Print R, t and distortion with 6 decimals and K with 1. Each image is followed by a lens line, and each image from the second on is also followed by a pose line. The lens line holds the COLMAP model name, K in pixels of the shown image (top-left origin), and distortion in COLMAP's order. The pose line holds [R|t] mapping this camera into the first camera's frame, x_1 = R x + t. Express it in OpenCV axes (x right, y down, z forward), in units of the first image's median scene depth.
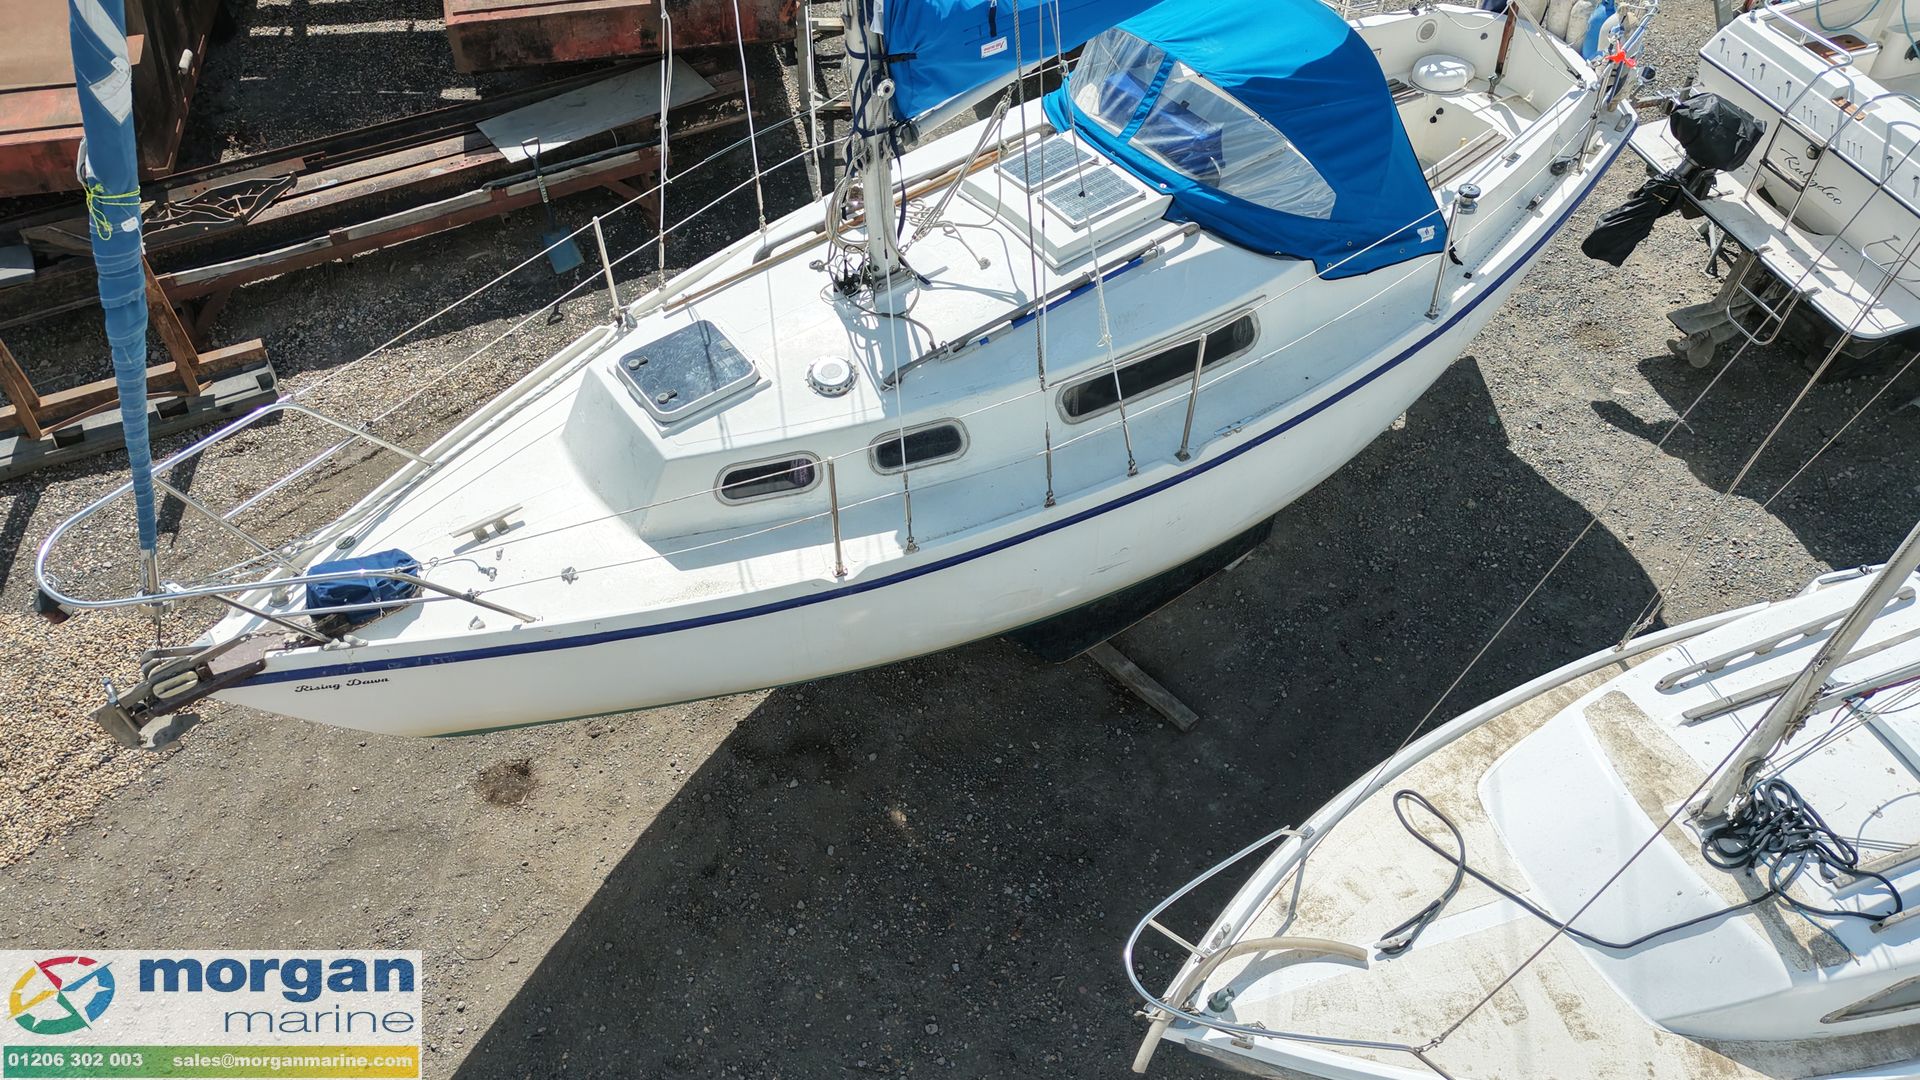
lens RADIAL K [[1420.5, 0, 959.1], [0, 1420.5, 538.4], [0, 0, 1]] dist [0.063084, -0.063476]
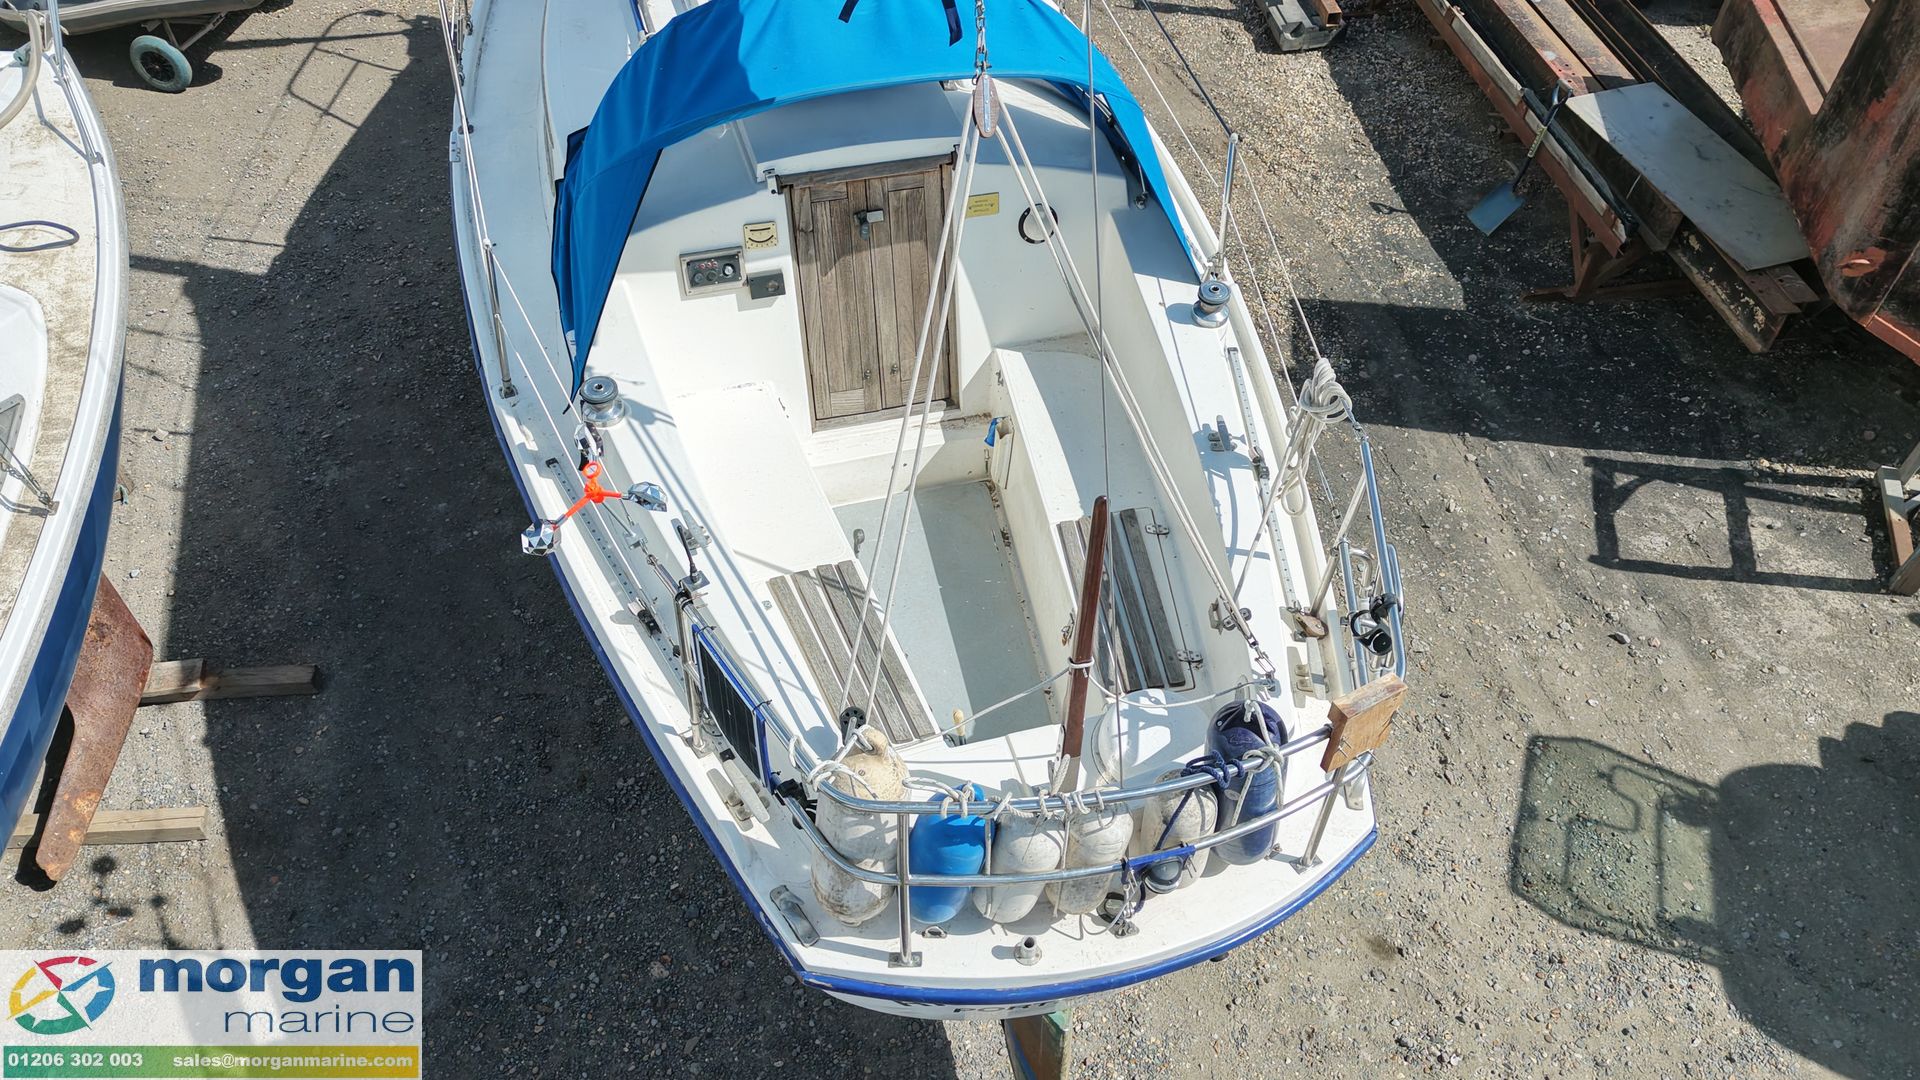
lens RADIAL K [[1420.5, 0, 959.1], [0, 1420.5, 538.4], [0, 0, 1]] dist [0.063084, -0.063476]
pose [[-0.329723, 0.700189, -0.633260, 0.823203], [-0.700783, 0.267942, 0.661143, -0.819382], [0.632602, 0.661772, 0.402334, 1.013753]]
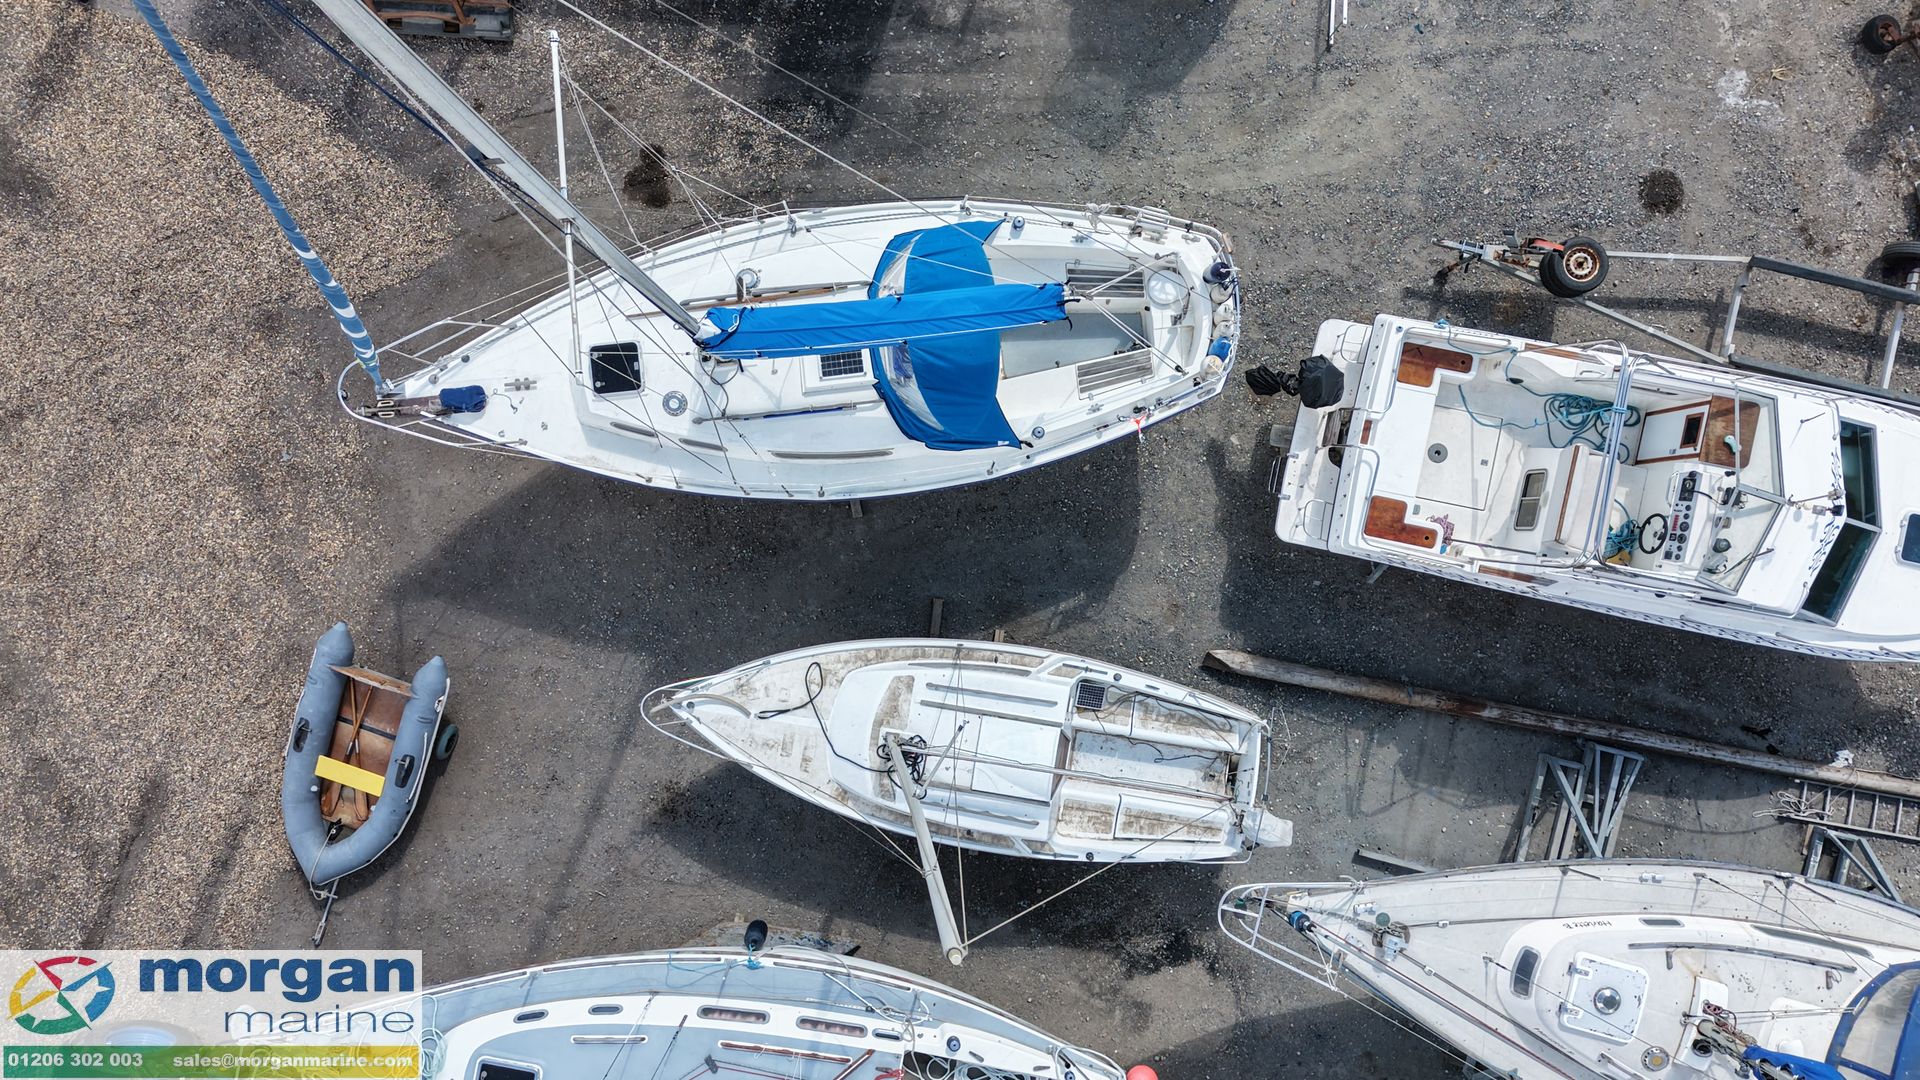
lens RADIAL K [[1463.6, 0, 967.4], [0, 1463.6, 544.4], [0, 0, 1]] dist [0.054097, -0.002458]
pose [[0.871808, 0.489846, -0.001244, 0.396799], [-0.361953, 0.645895, 0.672168, -1.592533], [0.330062, -0.585551, 0.740398, -0.617466]]
